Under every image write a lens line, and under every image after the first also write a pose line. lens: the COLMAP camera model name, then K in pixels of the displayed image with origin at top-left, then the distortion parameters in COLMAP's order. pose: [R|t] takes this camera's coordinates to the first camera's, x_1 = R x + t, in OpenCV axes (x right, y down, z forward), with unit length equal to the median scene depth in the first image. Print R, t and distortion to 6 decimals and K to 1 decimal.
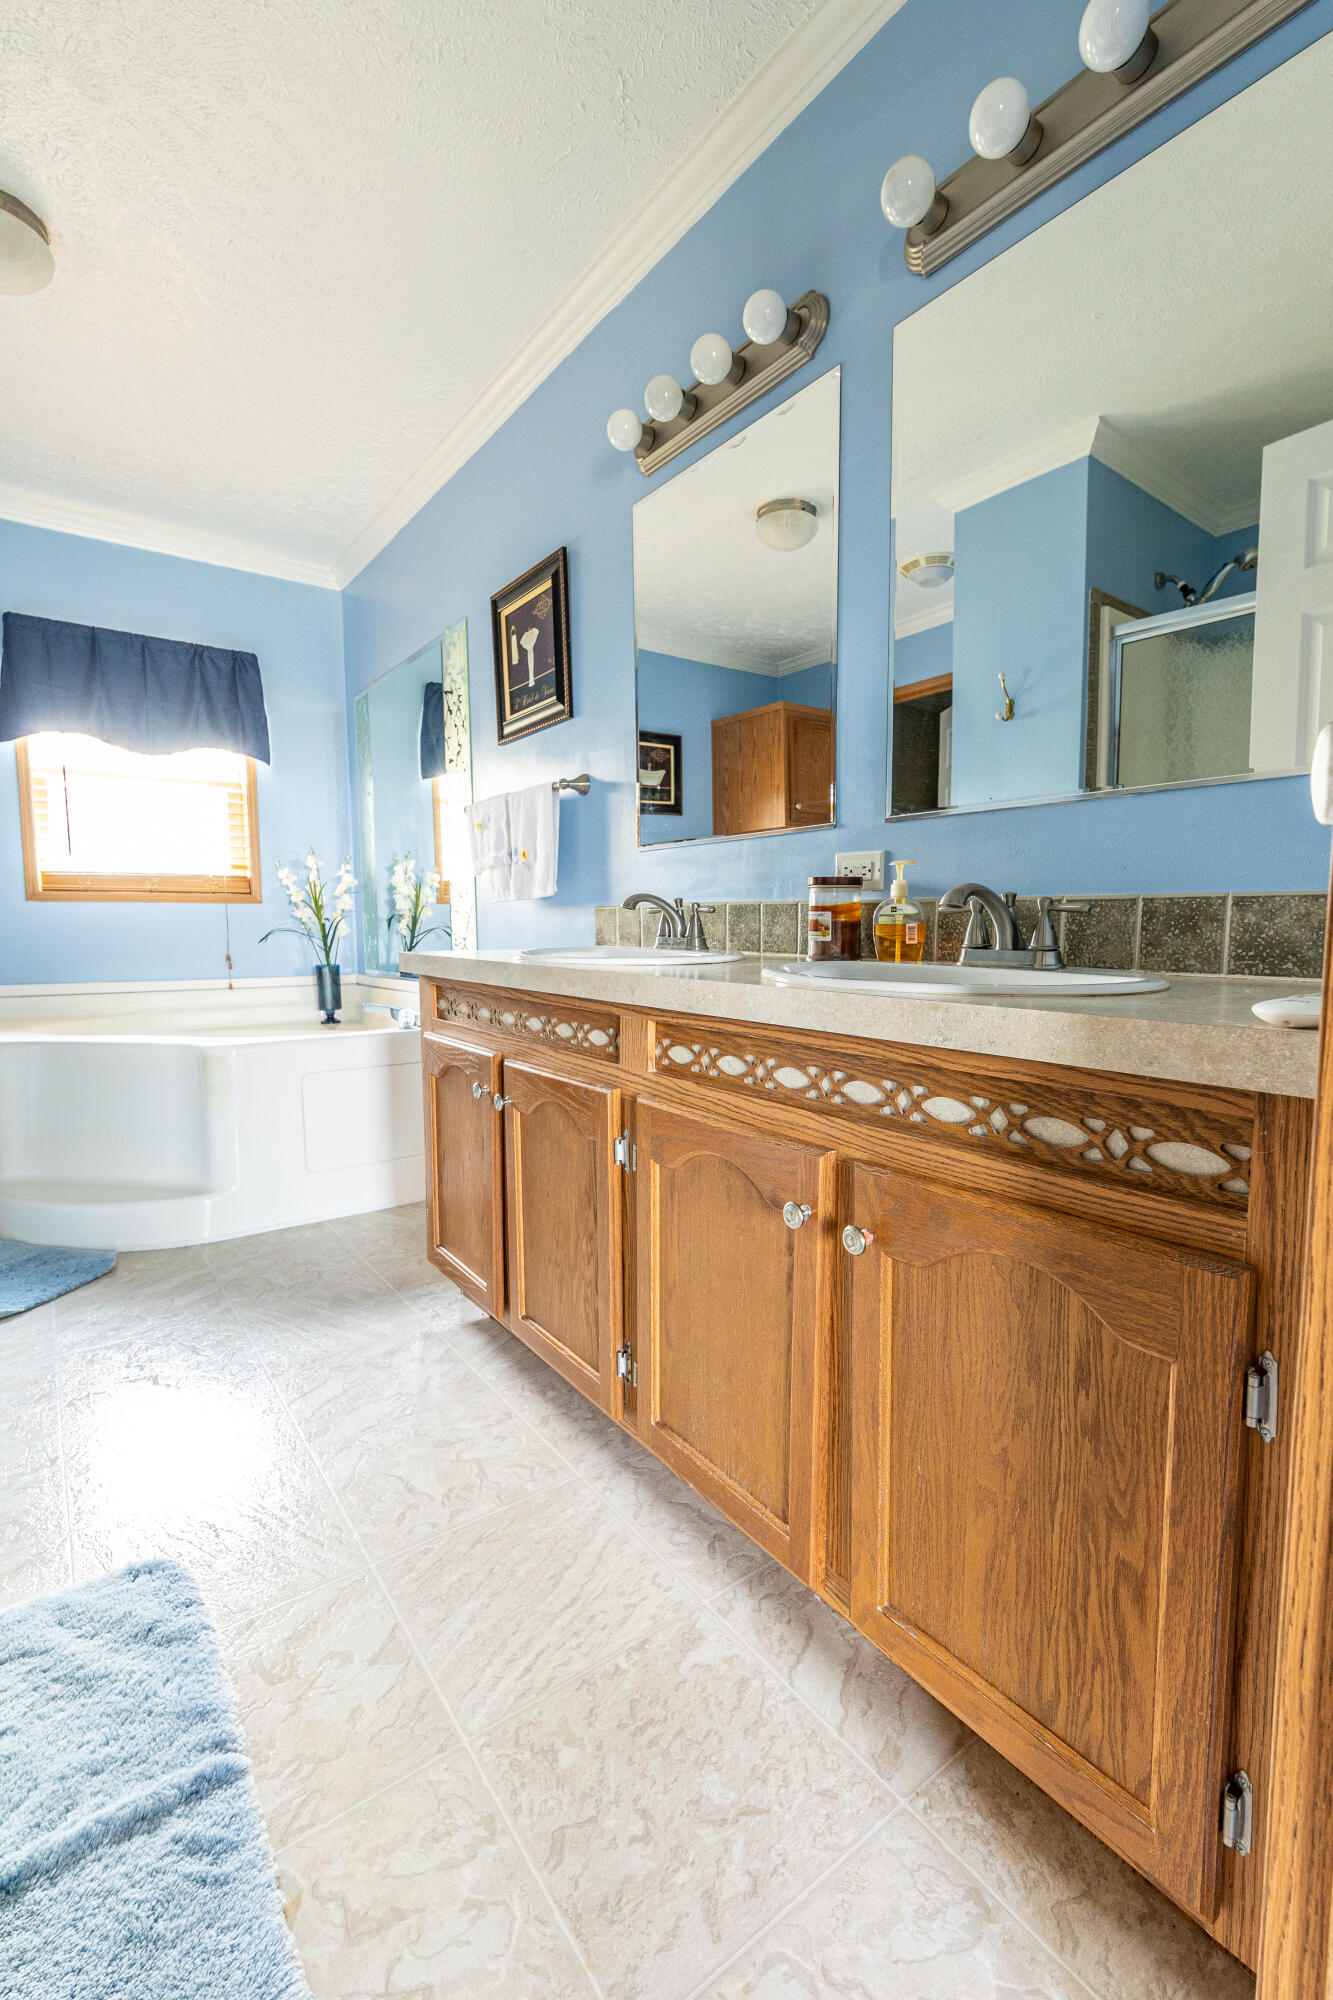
lens RADIAL K [[872.2, 0, 672.5], [0, 872.2, 1002.5], [0, 0, 1]] dist [0.001634, 0.000142]
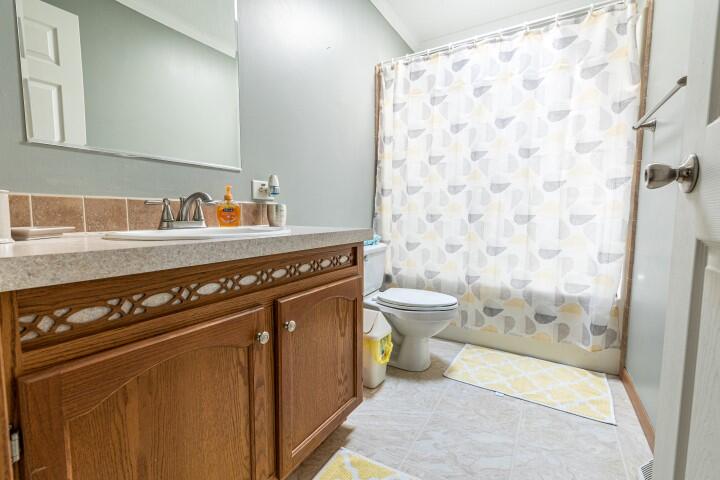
lens RADIAL K [[314.0, 0, 361.4], [0, 314.0, 239.9], [0, 0, 1]] dist [0.001634, 0.000142]
pose [[-0.383677, -0.074804, 0.920433, -0.612034], [0.080151, 0.990255, 0.113889, -0.069381], [-0.919982, 0.117470, -0.373943, 0.947850]]
